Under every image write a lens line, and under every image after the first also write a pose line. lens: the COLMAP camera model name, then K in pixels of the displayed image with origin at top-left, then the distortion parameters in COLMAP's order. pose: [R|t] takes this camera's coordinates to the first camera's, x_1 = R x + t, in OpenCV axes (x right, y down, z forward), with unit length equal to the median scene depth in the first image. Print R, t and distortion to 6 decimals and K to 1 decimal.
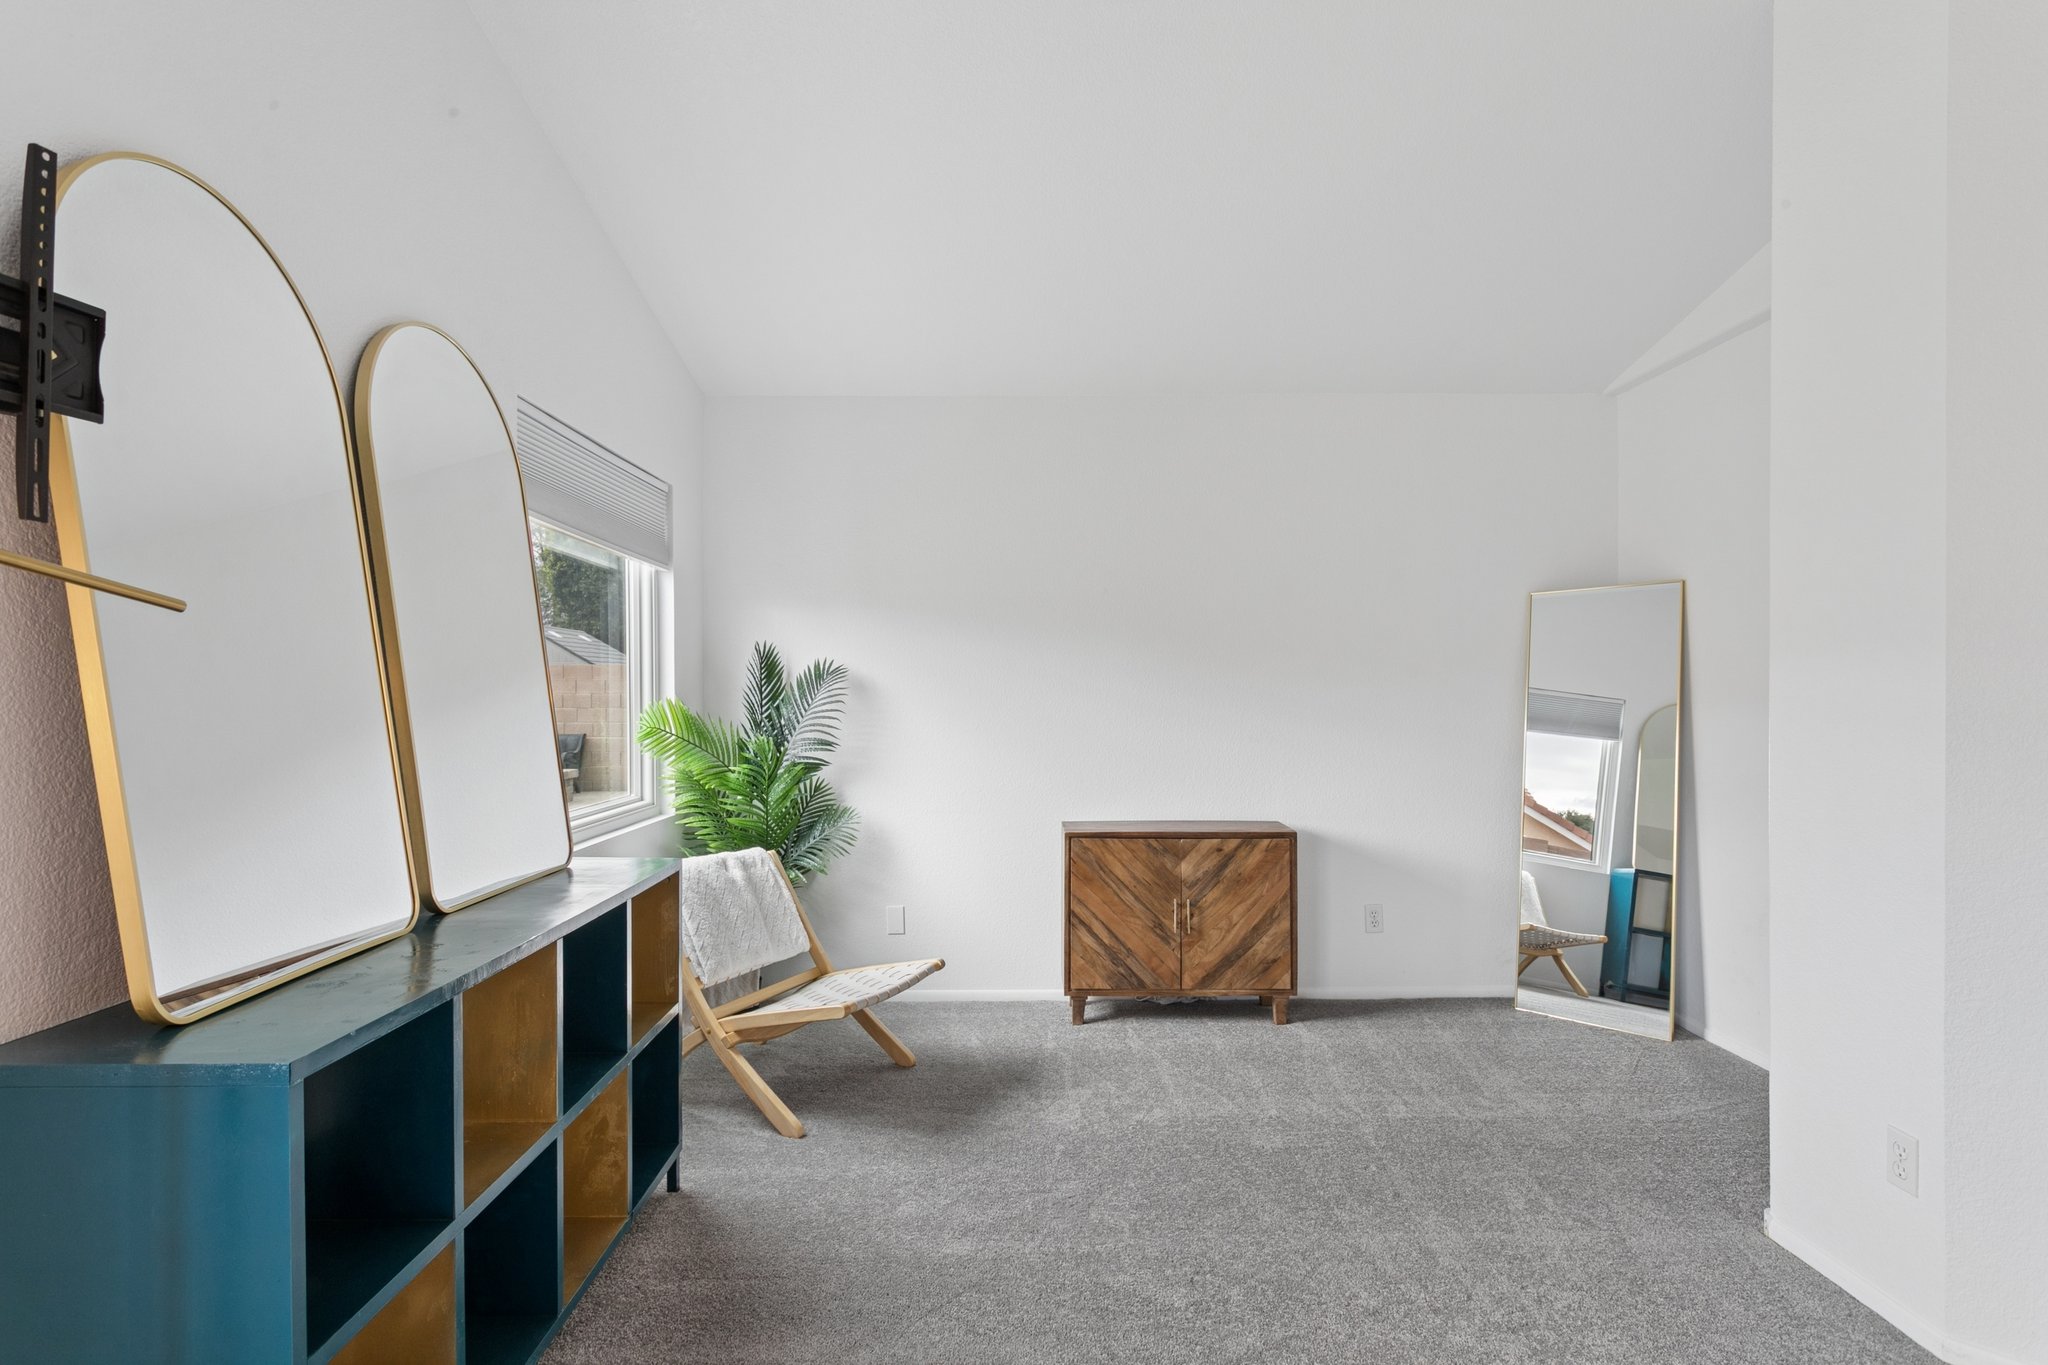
lens RADIAL K [[979.7, 0, 1023.9], [0, 979.7, 681.4], [0, 0, 1]] dist [-0.021321, 0.007605]
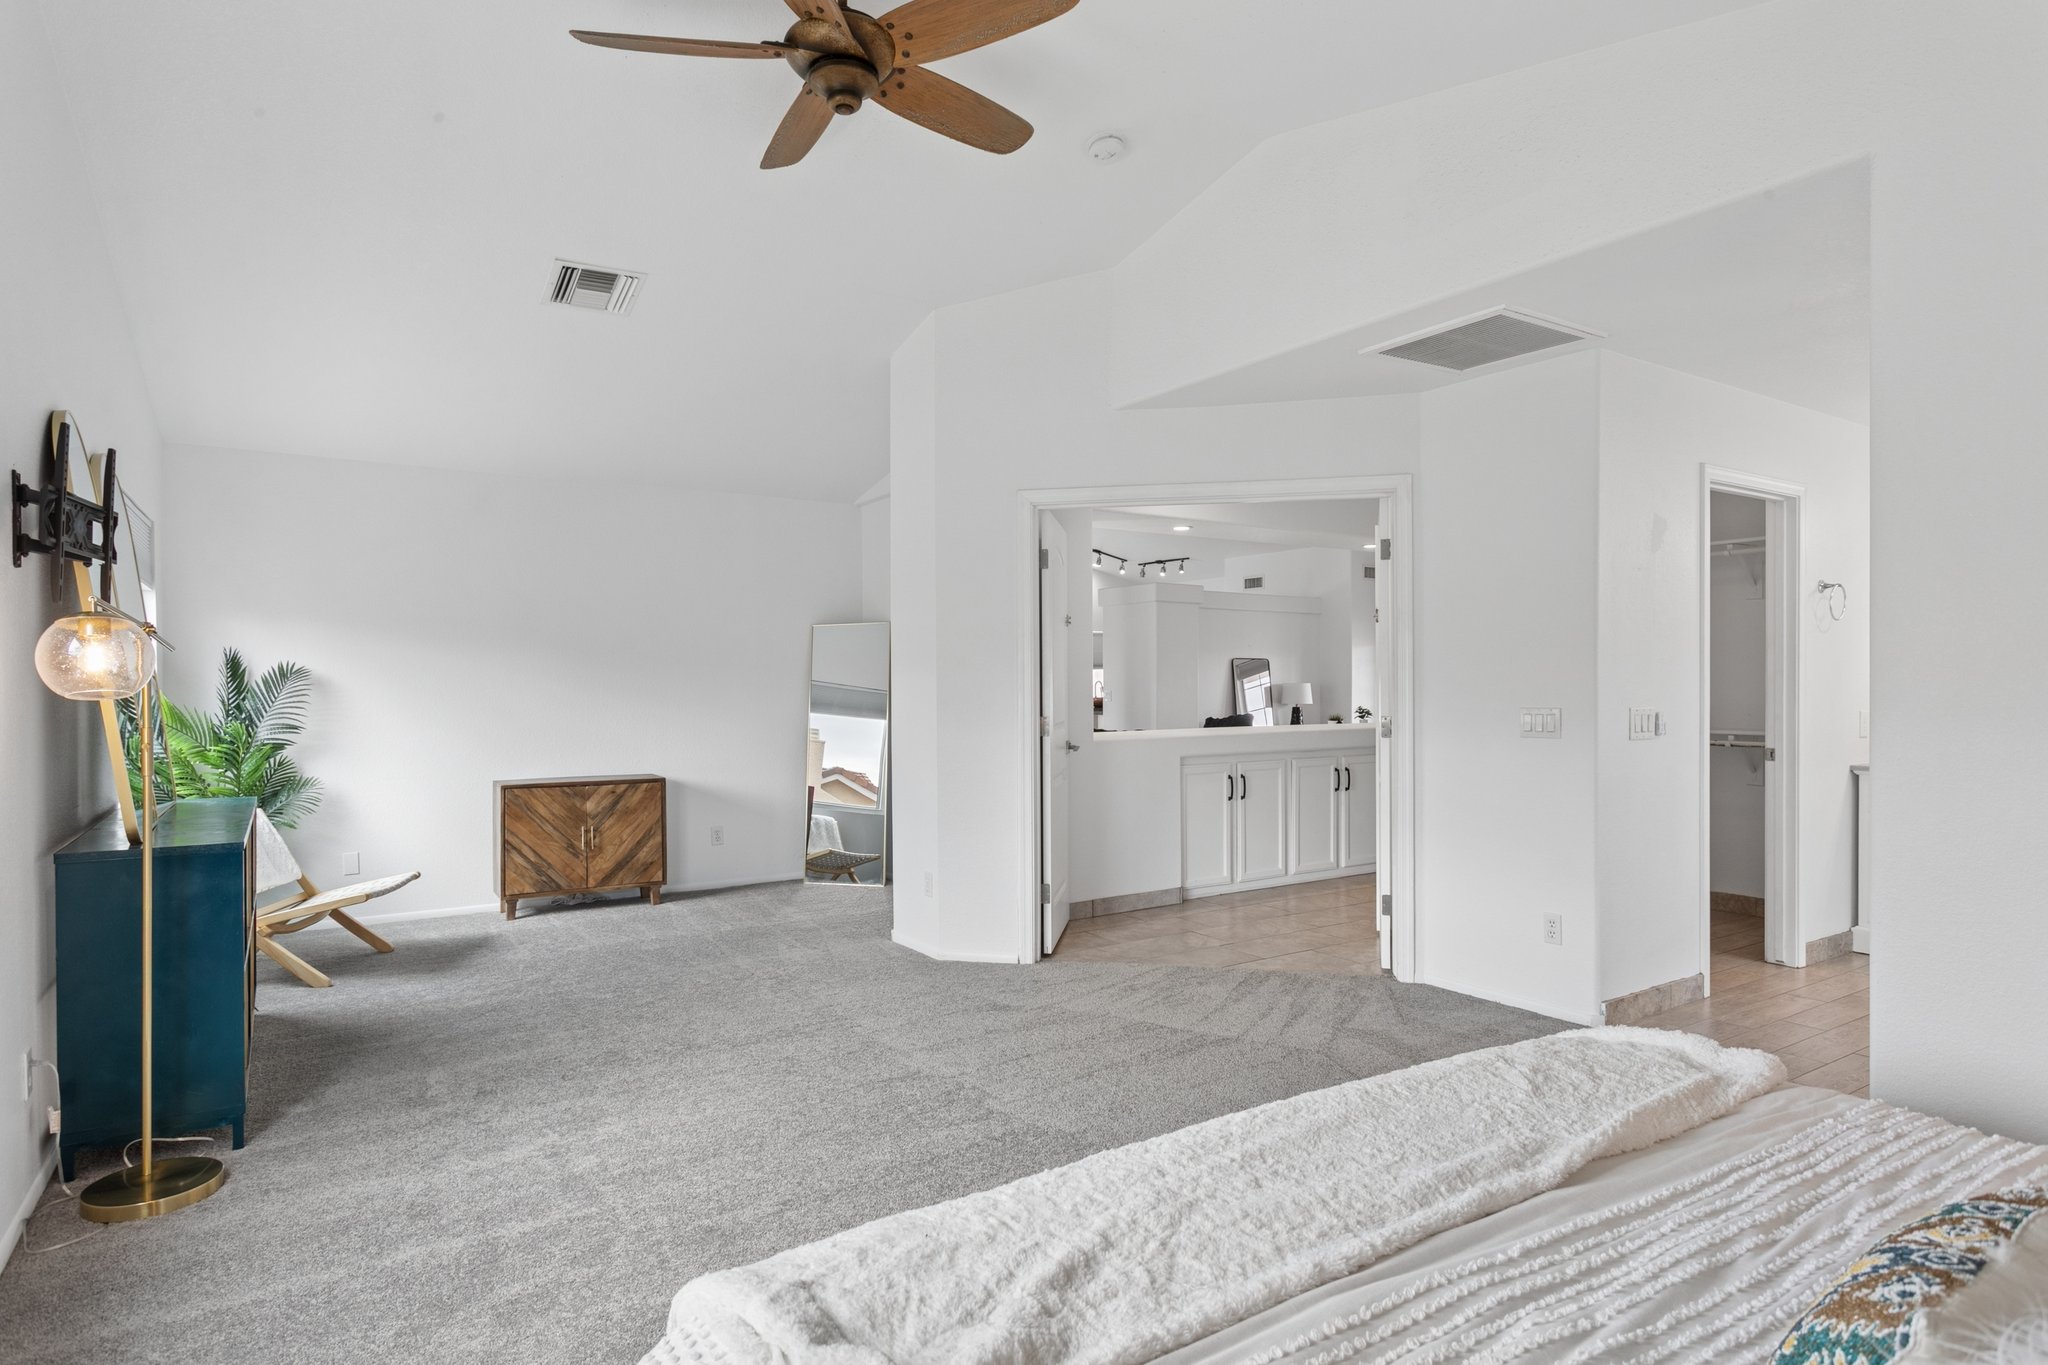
lens RADIAL K [[1171.0, 0, 1022.6], [0, 1171.0, 709.1], [0, 0, 1]] dist [0.040997, 0.000793]
pose [[0.839564, -0.014154, 0.543077, -0.250849], [-0.000176, 0.999653, 0.026325, -0.002473], [-0.543261, -0.022197, 0.839270, -0.849780]]
